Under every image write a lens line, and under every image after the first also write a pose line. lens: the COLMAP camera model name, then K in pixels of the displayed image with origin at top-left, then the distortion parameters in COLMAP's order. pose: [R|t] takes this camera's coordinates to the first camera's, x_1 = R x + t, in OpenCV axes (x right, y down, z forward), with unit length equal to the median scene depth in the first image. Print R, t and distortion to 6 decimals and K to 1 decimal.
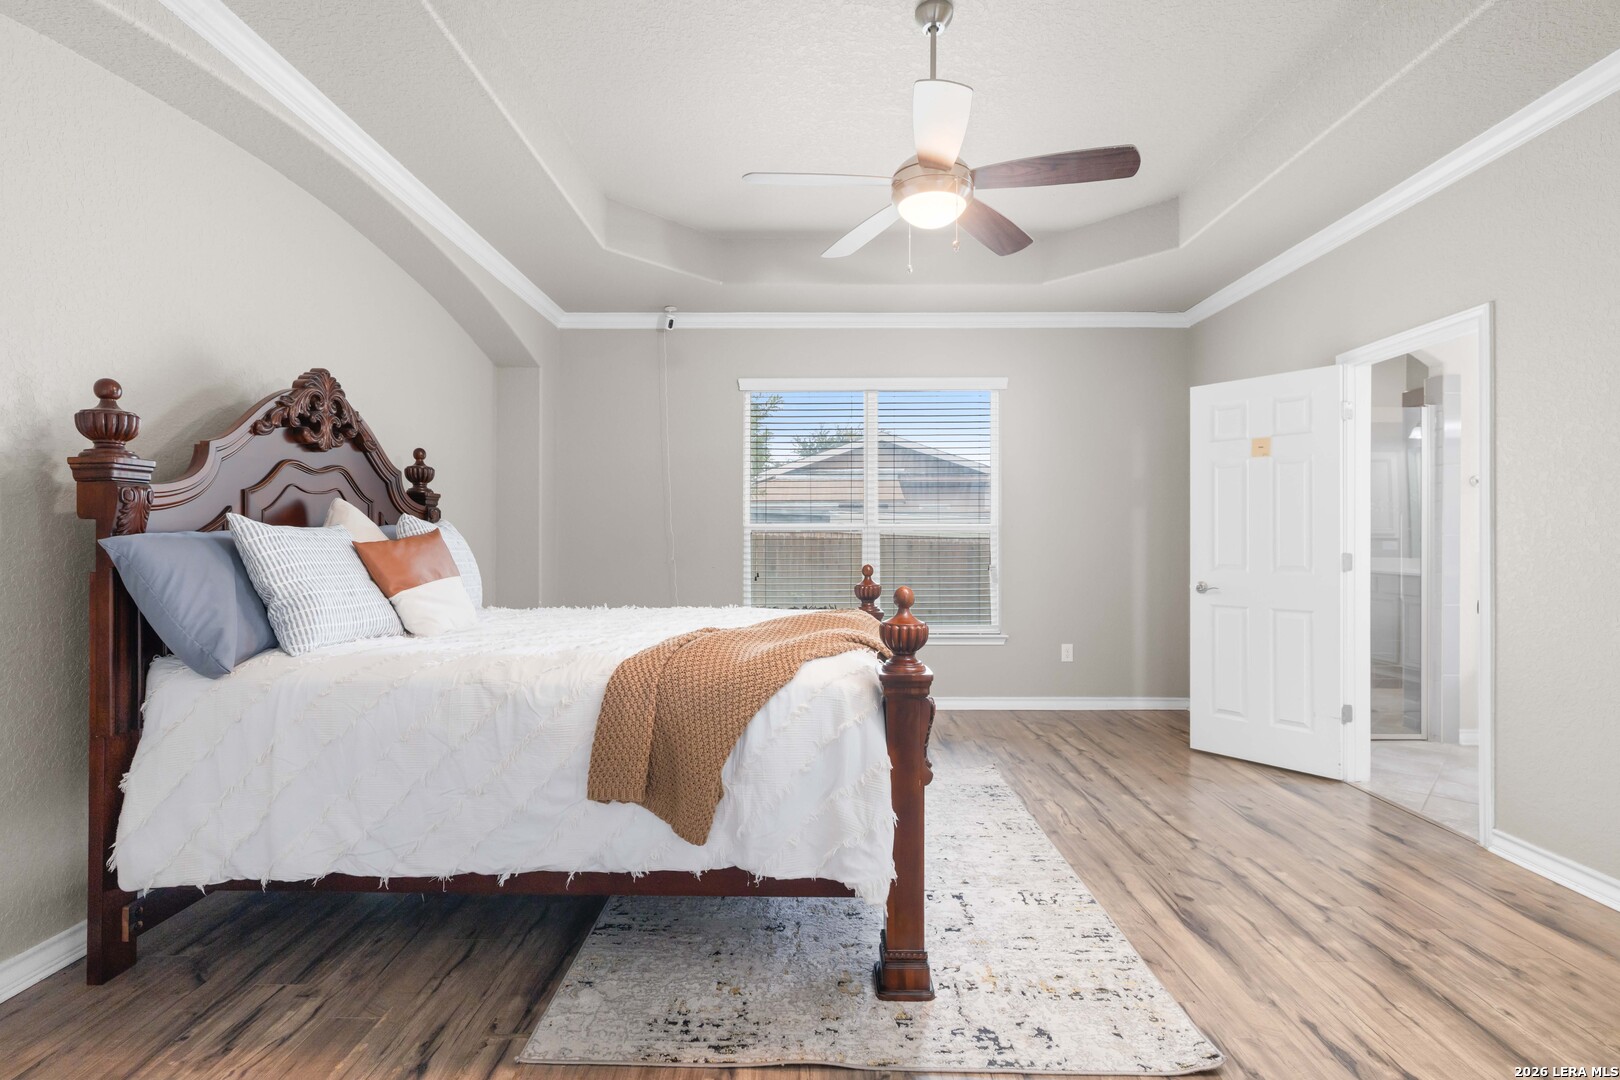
lens RADIAL K [[745.1, 0, 818.9], [0, 745.1, 542.8], [0, 0, 1]] dist [-0.000250, 0.001057]
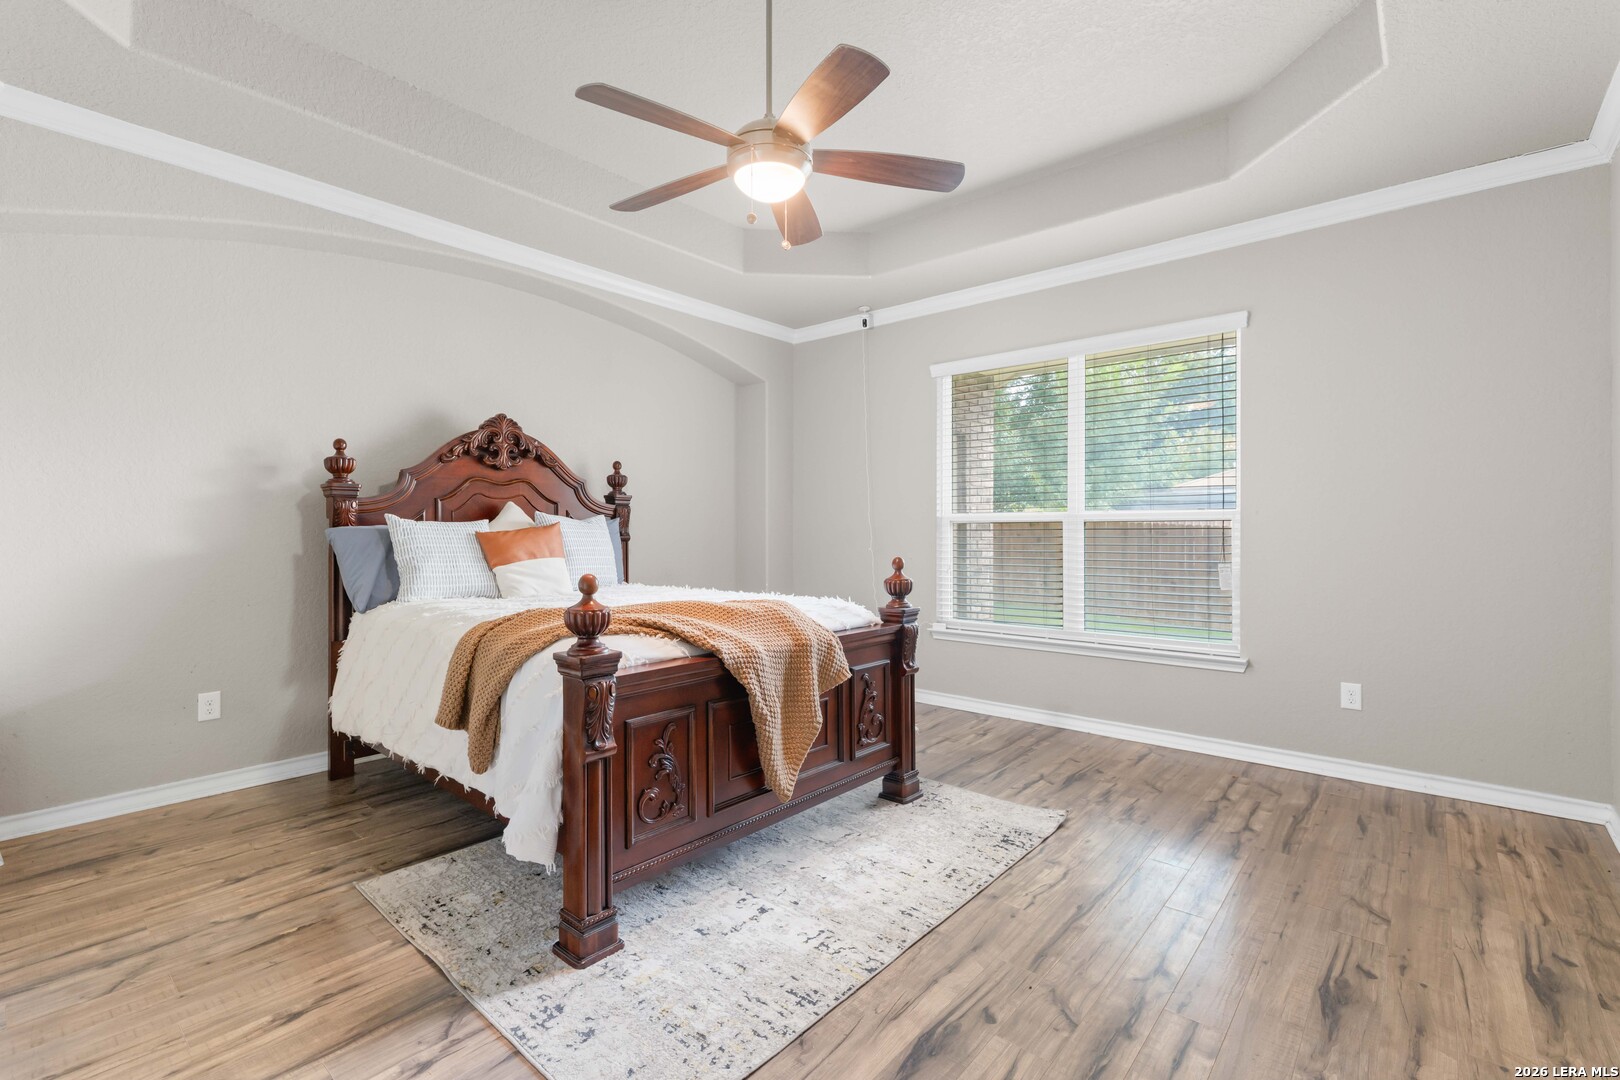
lens RADIAL K [[745.1, 0, 818.9], [0, 745.1, 542.8], [0, 0, 1]] dist [-0.000250, 0.001057]
pose [[0.752100, 0.009108, -0.658986, 0.837186], [-0.002817, 0.999940, 0.010606, 0.002889], [0.659043, -0.006120, 0.752081, 0.338671]]
